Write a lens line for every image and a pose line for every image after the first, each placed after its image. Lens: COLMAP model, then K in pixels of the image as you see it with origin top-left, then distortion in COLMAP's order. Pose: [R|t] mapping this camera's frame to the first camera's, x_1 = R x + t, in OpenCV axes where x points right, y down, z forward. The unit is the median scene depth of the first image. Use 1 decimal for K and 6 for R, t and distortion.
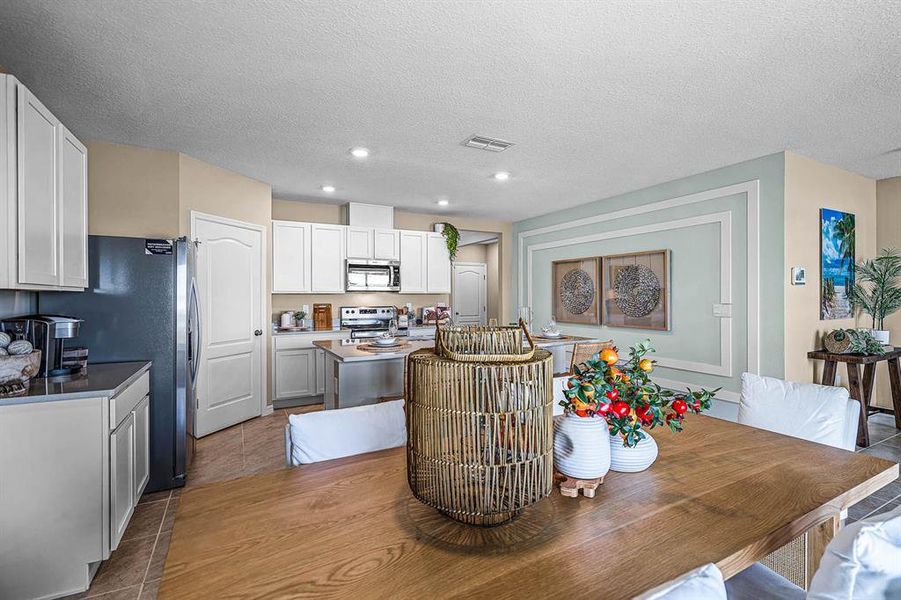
lens RADIAL K [[406.4, 0, 456.7], [0, 406.4, 293.6], [0, 0, 1]] dist [0.001292, -0.000797]
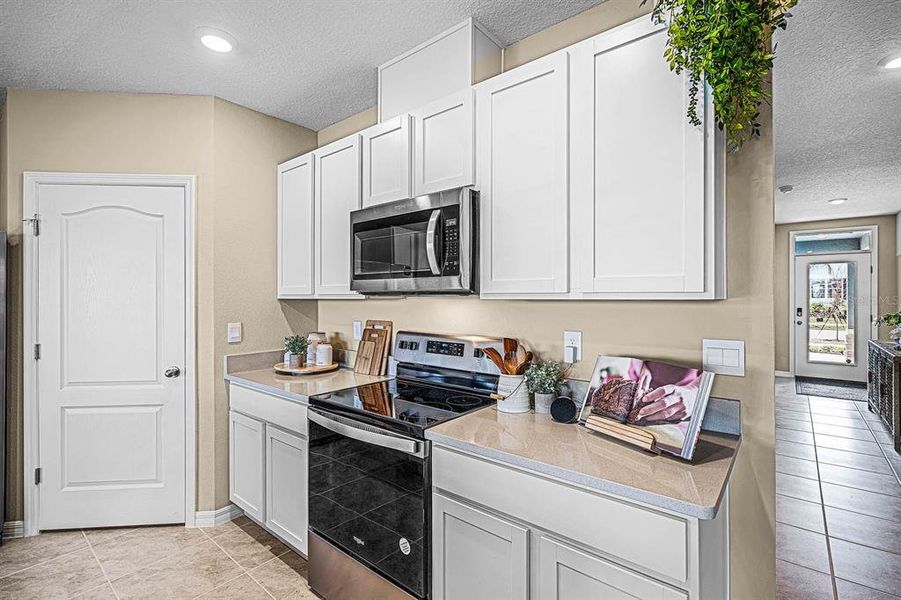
lens RADIAL K [[406.4, 0, 454.0], [0, 406.4, 295.3], [0, 0, 1]] dist [0.001292, -0.000797]
pose [[0.382362, -0.012494, -0.923928, 0.127833], [-0.002796, 0.999888, -0.014679, 0.001373], [0.924008, 0.008196, 0.382284, 0.894952]]
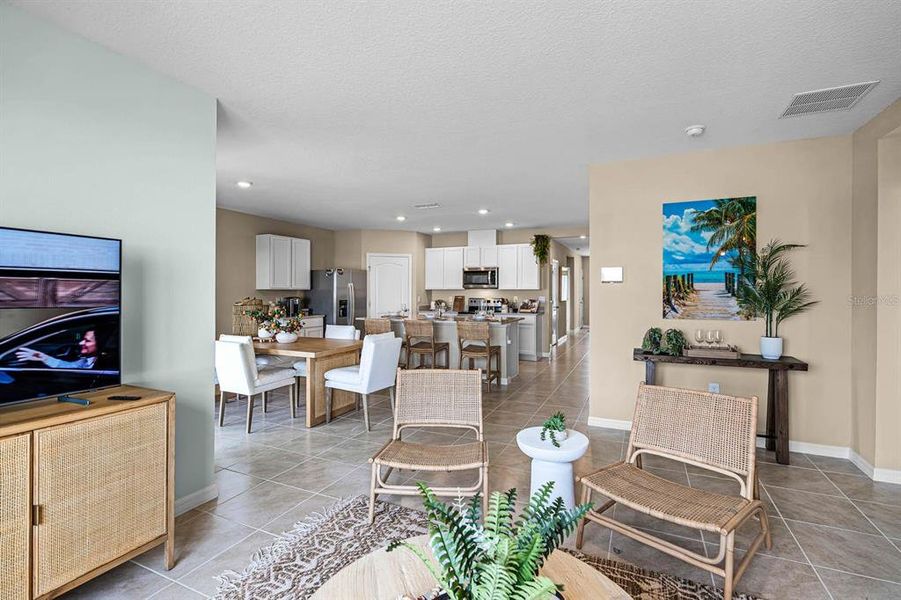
lens RADIAL K [[406.4, 0, 446.0], [0, 406.4, 294.1], [0, 0, 1]] dist [0.001292, -0.000797]
pose [[0.599140, -0.003465, -0.800636, 0.938901], [-0.003303, 0.999971, -0.006800, 0.027585], [0.800637, 0.006719, 0.599112, -0.025394]]
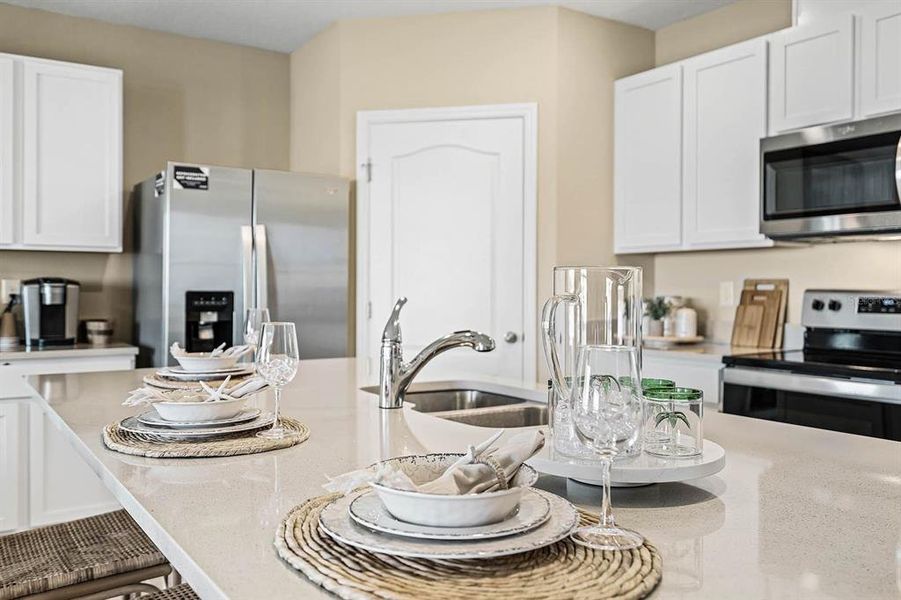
lens RADIAL K [[791.2, 0, 454.5], [0, 791.2, 290.7], [0, 0, 1]] dist [0.017510, 0.003815]
pose [[0.092813, -0.002559, -0.995680, 0.323600], [-0.010785, 0.999935, -0.003576, 0.039042], [0.995625, 0.011071, 0.092780, 0.663009]]
